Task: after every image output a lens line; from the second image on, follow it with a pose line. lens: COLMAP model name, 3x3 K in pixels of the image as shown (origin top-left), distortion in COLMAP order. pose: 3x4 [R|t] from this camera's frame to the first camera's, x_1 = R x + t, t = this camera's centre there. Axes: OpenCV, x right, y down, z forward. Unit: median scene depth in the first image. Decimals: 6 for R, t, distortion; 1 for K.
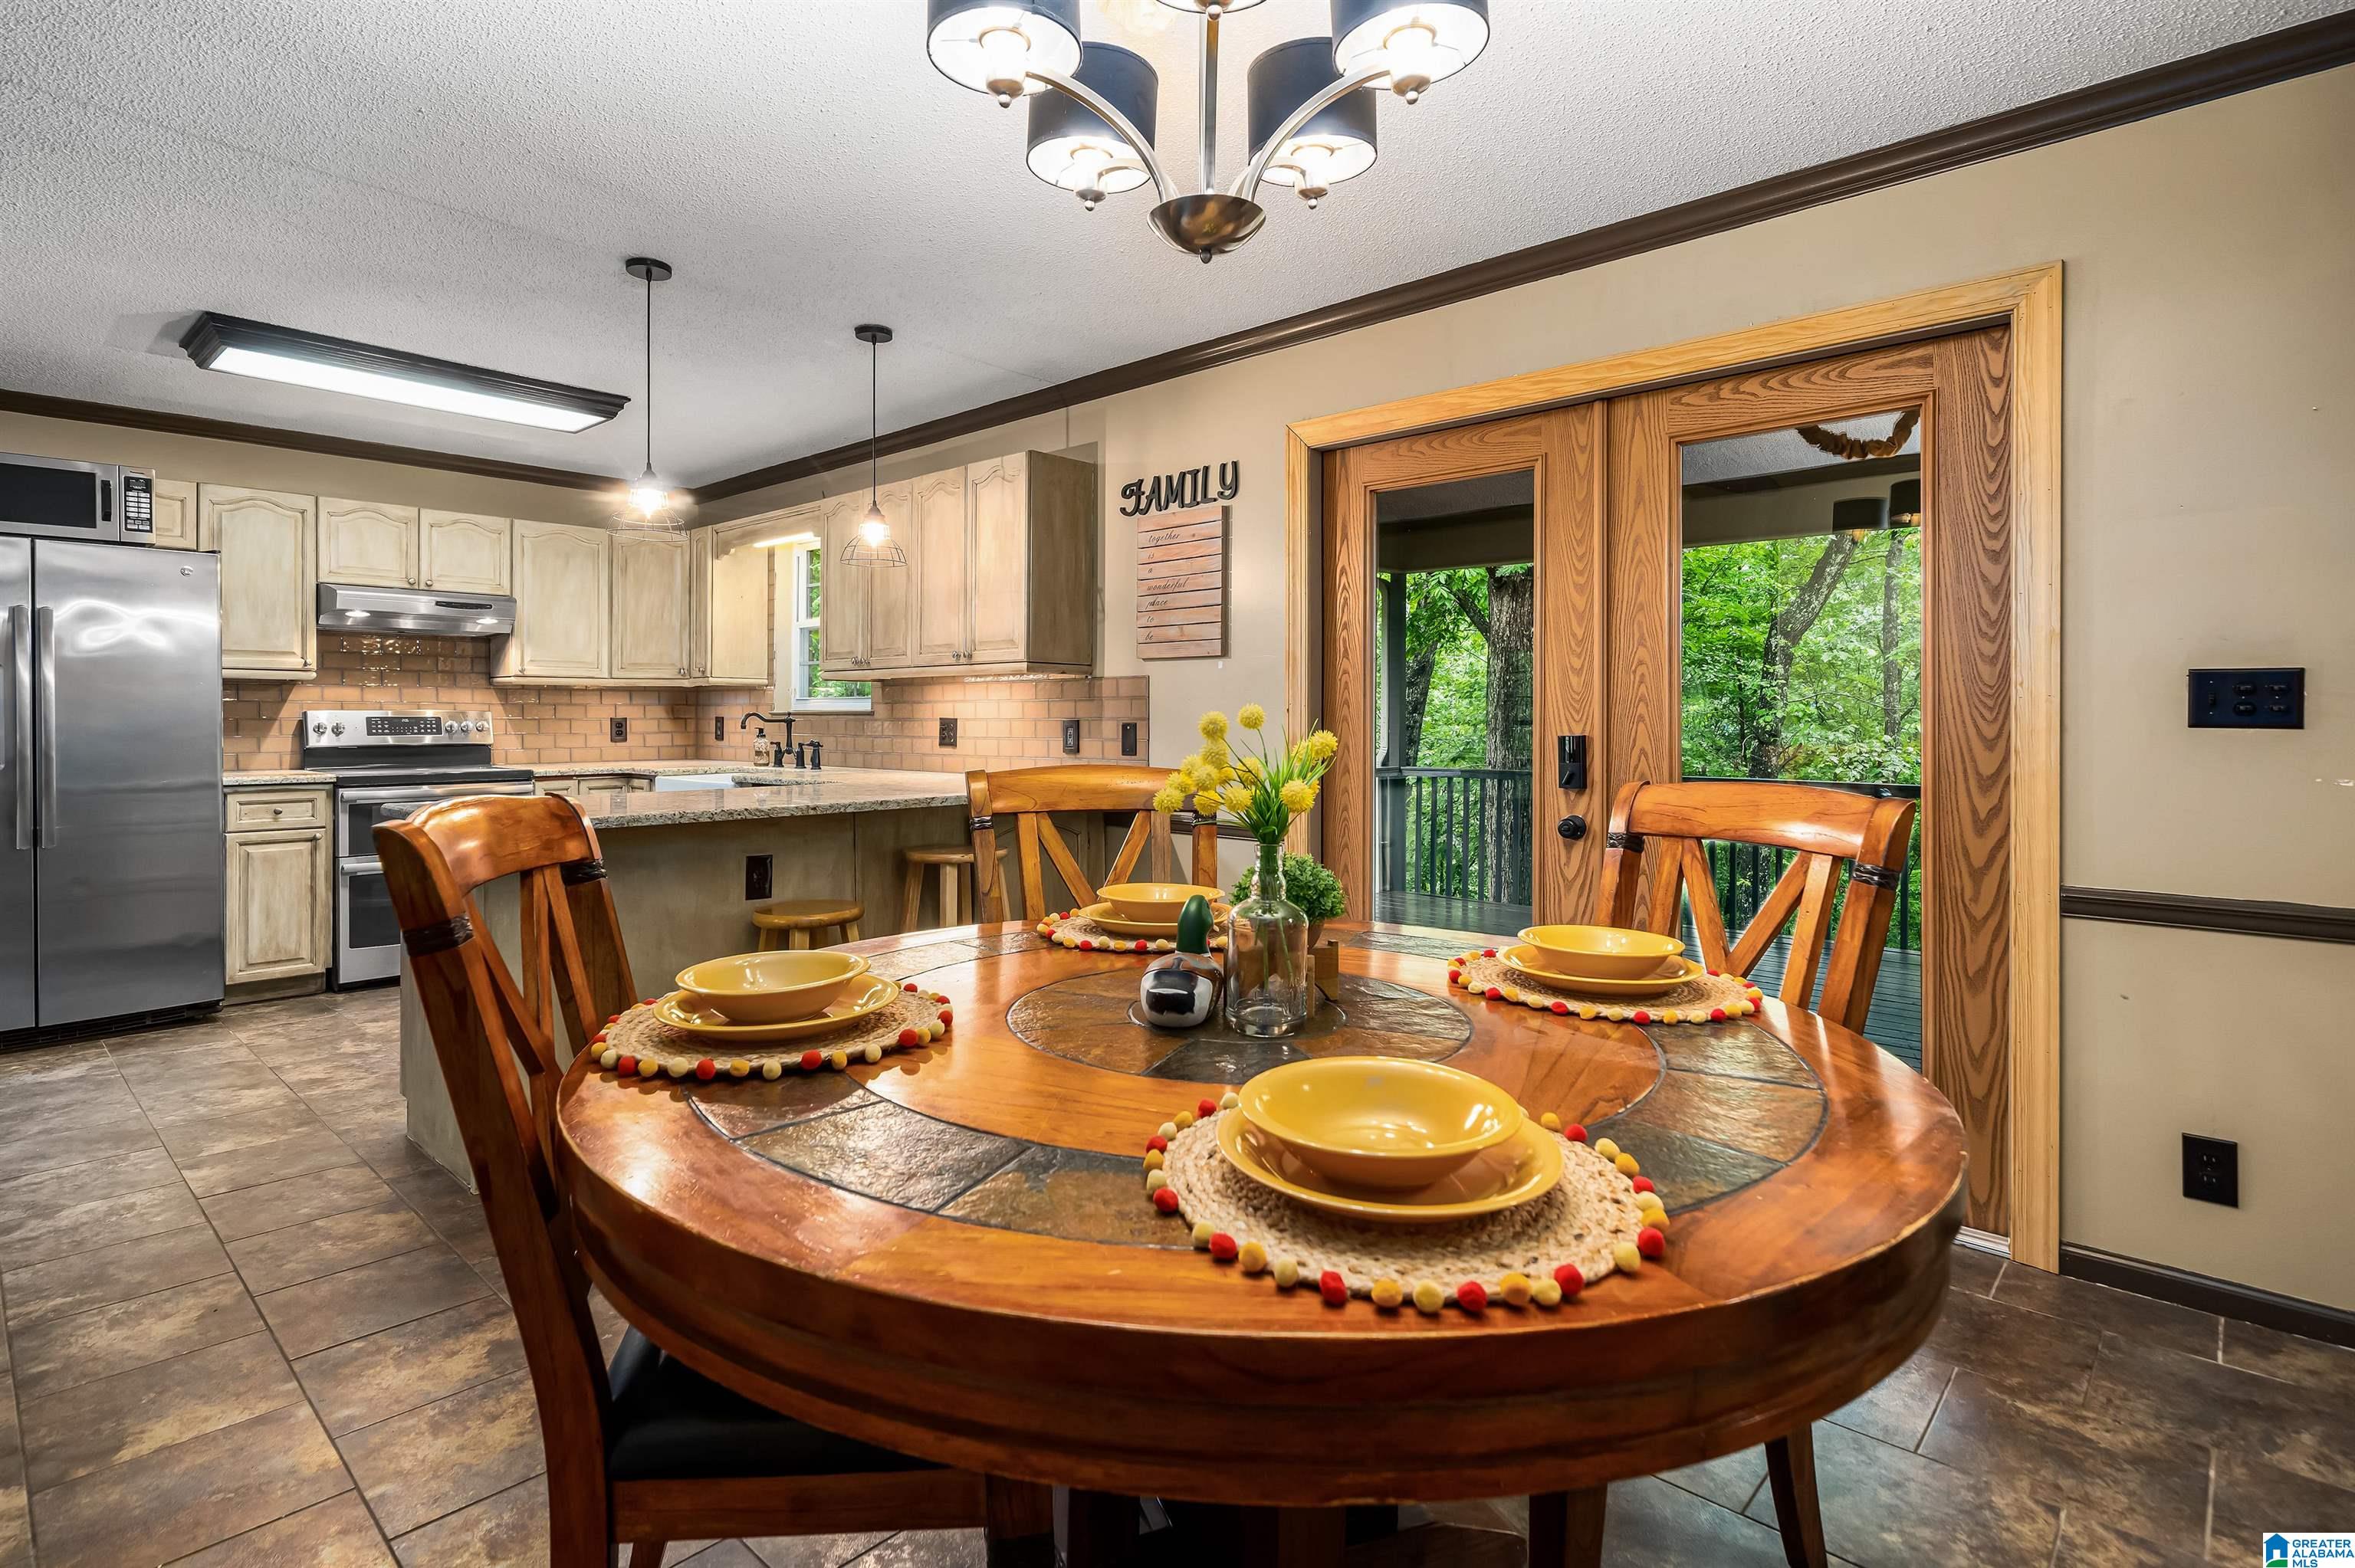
lens RADIAL K [[1249.6, 0, 1163.8], [0, 1249.6, 712.1], [0, 0, 1]] dist [0.035755, 0.000490]
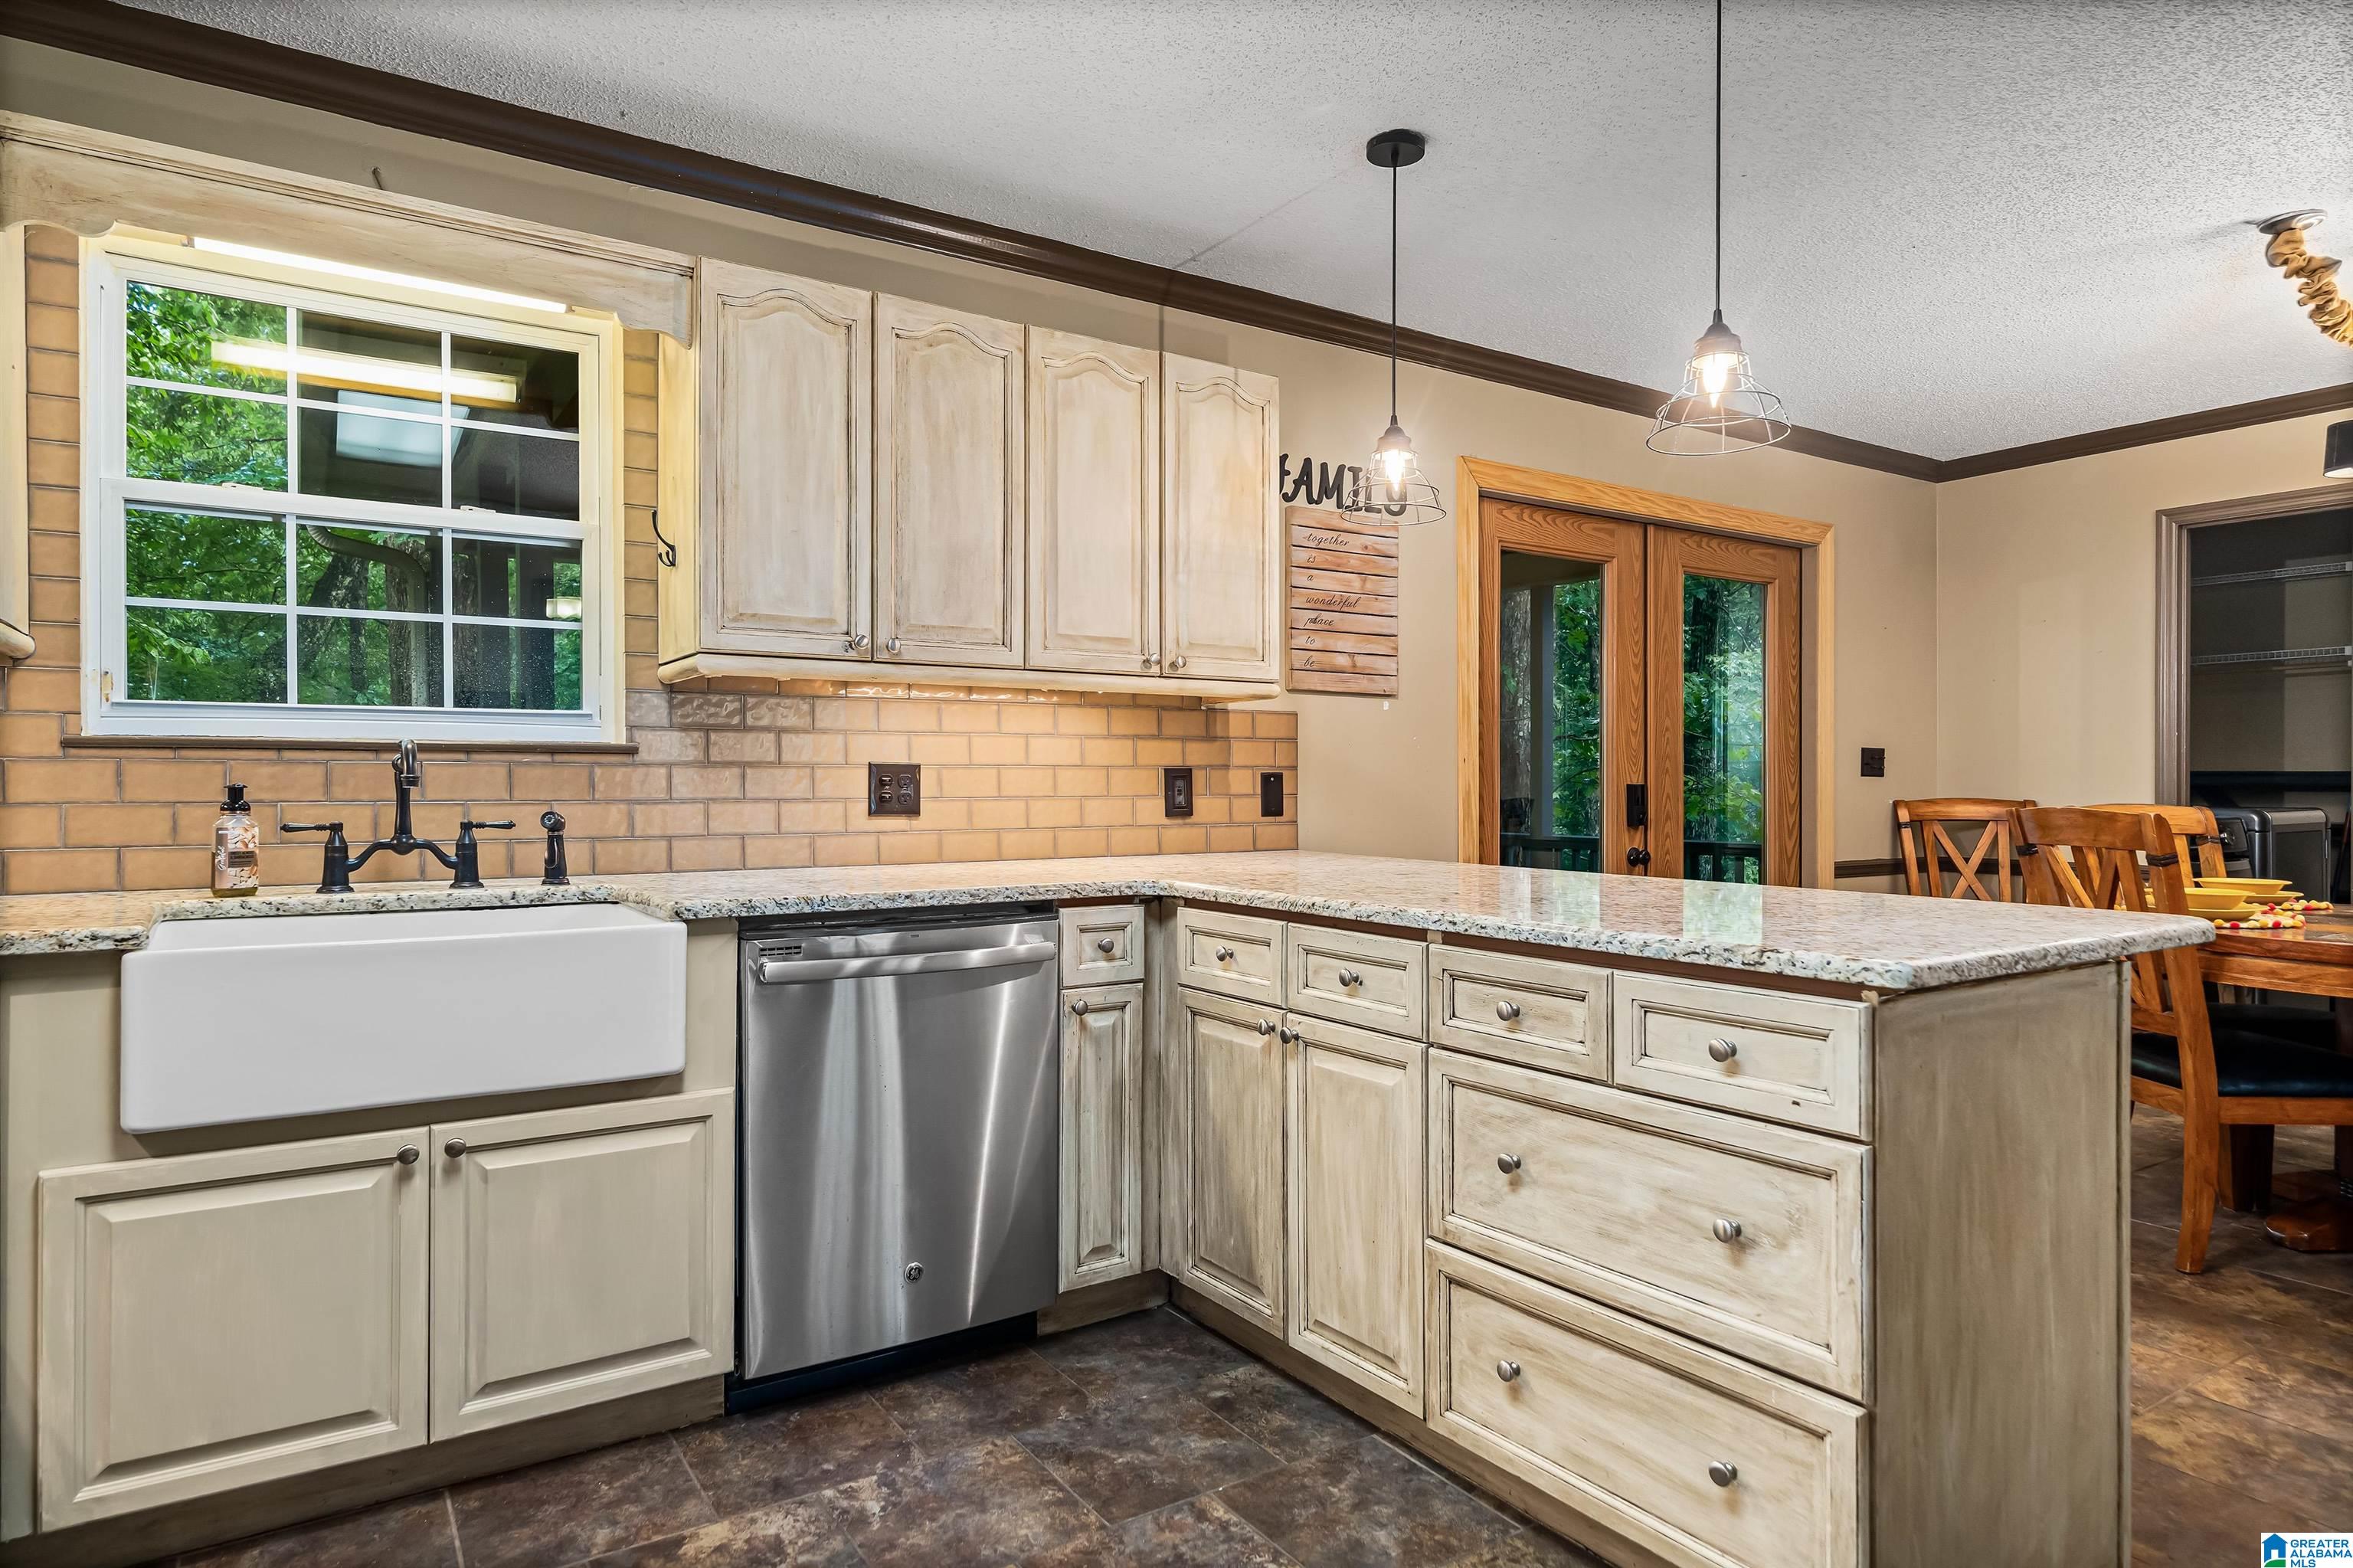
lens RADIAL K [[1353.7, 0, 1175.9], [0, 1353.7, 783.3], [0, 0, 1]] dist [0.012204, -0.002476]
pose [[0.208893, -0.003391, 0.977933, -0.717383], [-0.007999, 0.999955, 0.005176, 0.009498], [-0.977906, -0.008904, 0.208857, 0.759440]]
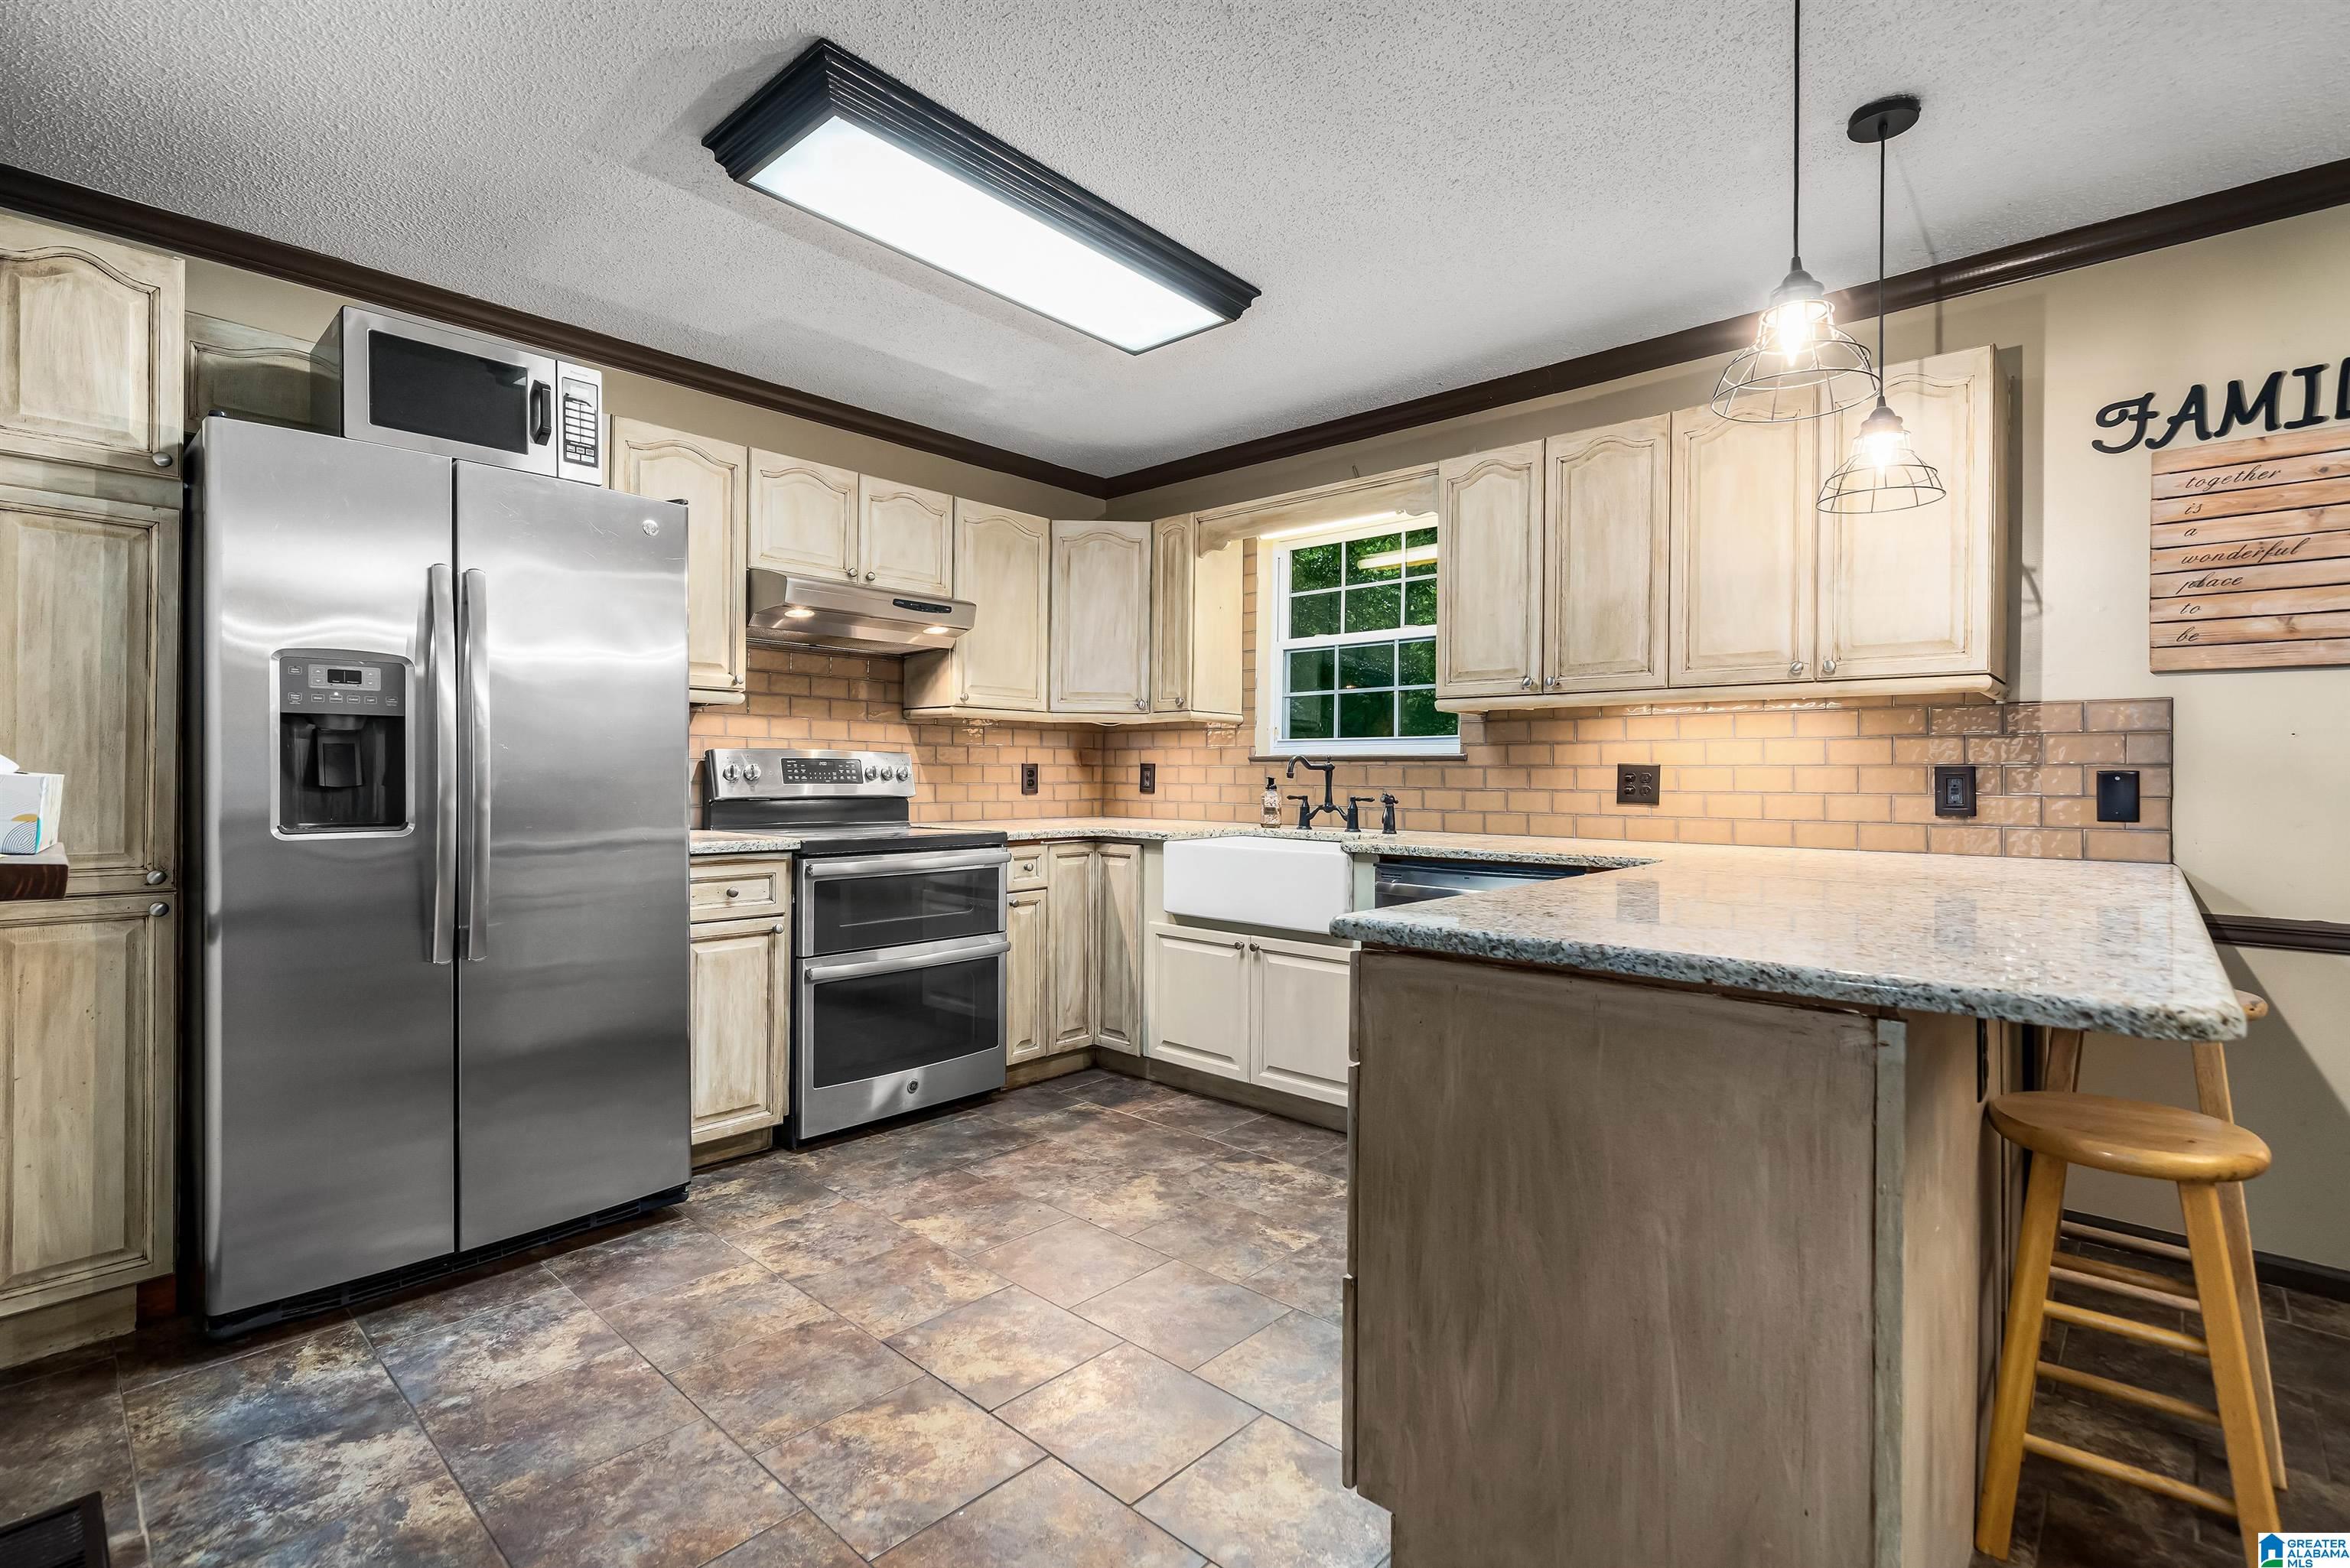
lens RADIAL K [[1084.1, 0, 1167.4], [0, 1084.1, 774.2], [0, 0, 1]] dist [-0.002255, 0.001424]
pose [[0.999314, 0.007051, 0.036347, -0.462693], [-0.007200, 0.999966, 0.003963, 0.009844], [-0.036317, -0.004222, 0.999331, 0.392030]]
